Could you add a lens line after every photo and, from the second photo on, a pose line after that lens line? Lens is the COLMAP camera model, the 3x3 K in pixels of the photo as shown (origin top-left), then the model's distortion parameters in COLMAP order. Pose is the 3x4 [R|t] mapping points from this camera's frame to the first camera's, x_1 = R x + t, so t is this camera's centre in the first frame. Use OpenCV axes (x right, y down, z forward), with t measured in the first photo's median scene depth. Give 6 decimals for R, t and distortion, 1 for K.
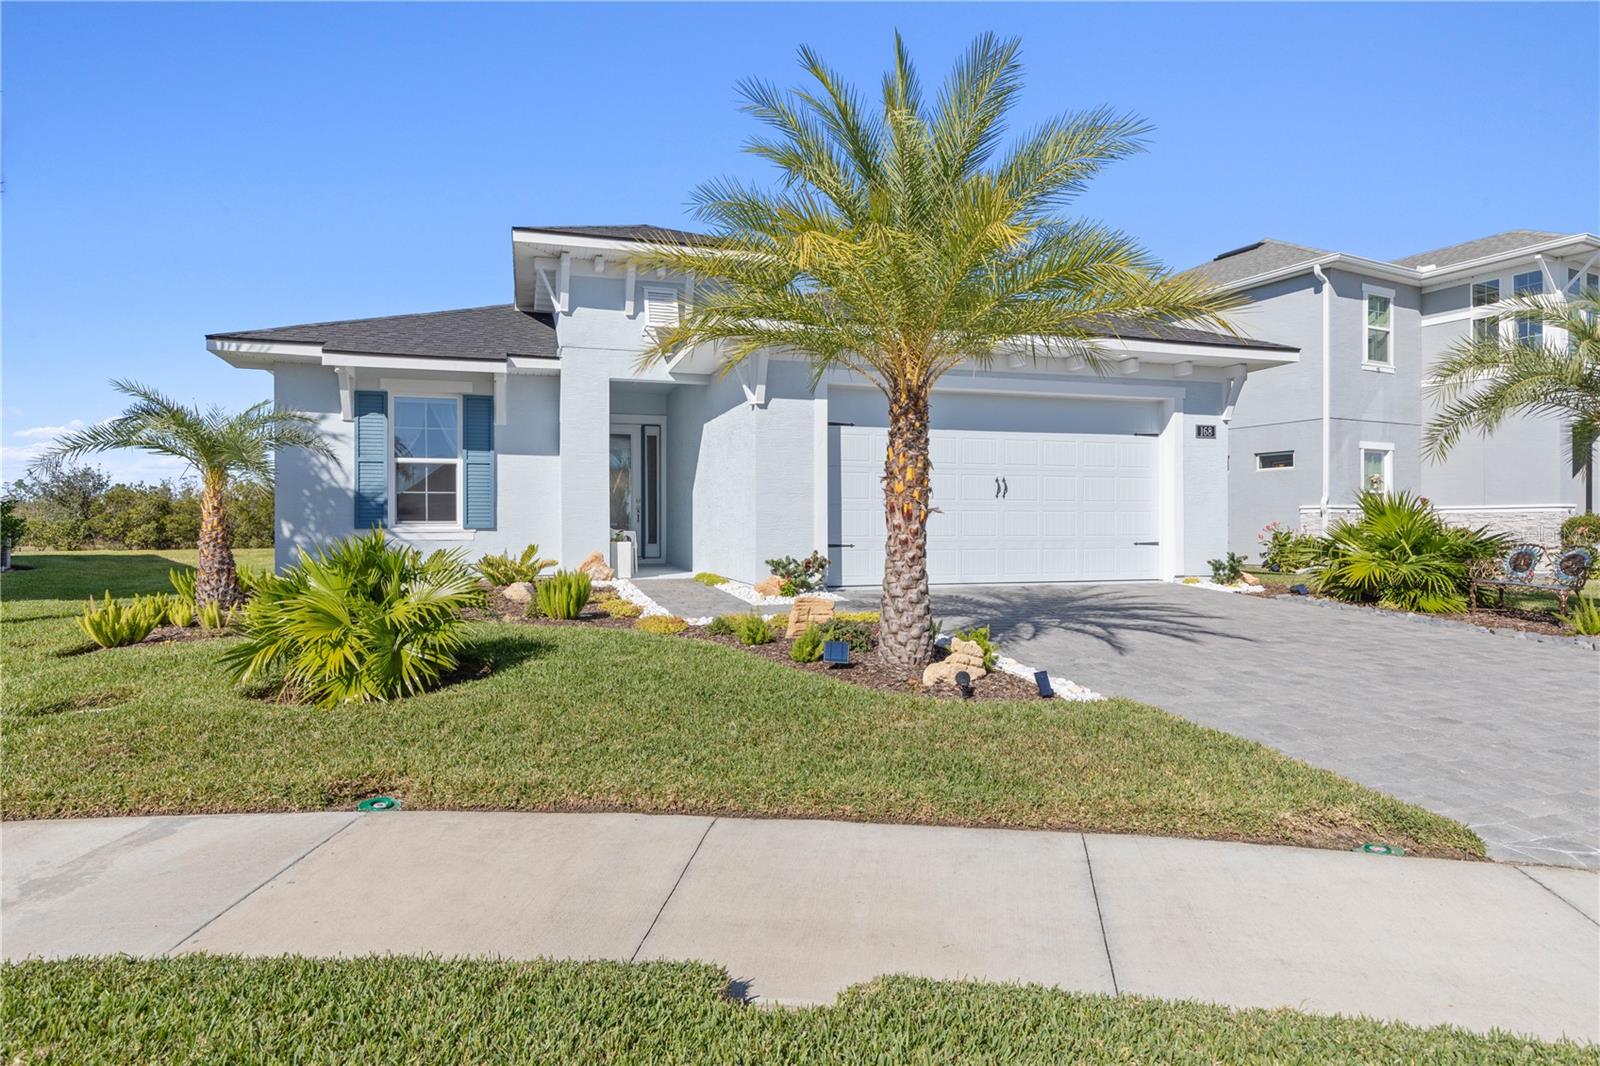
lens RADIAL K [[926.3, 0, 799.4], [0, 926.3, 526.0], [0, 0, 1]] dist [0.001175, 0.000057]
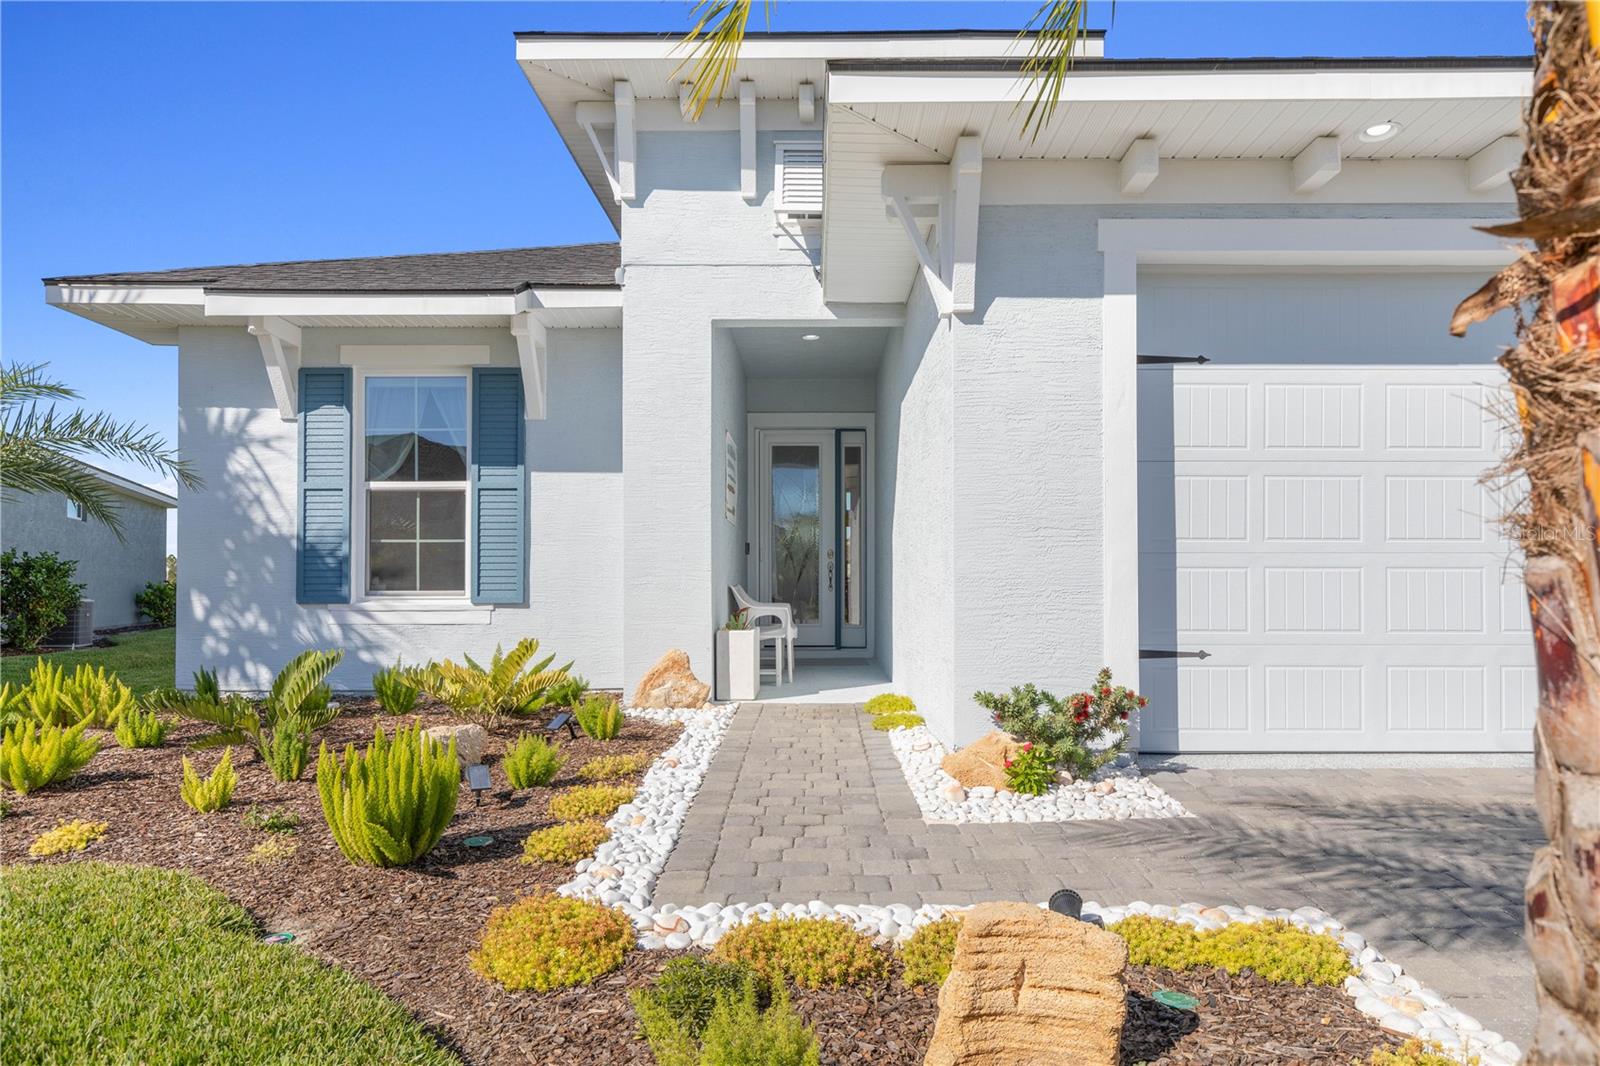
lens RADIAL K [[1068.4, 0, 819.2], [0, 1068.4, 564.7], [0, 0, 1]] dist [0.031553, 0.001408]
pose [[0.959626, -0.007844, -0.281171, 0.024514], [0.002508, 0.999810, -0.019333, -0.008264], [0.281270, 0.017847, 0.959463, 0.442187]]
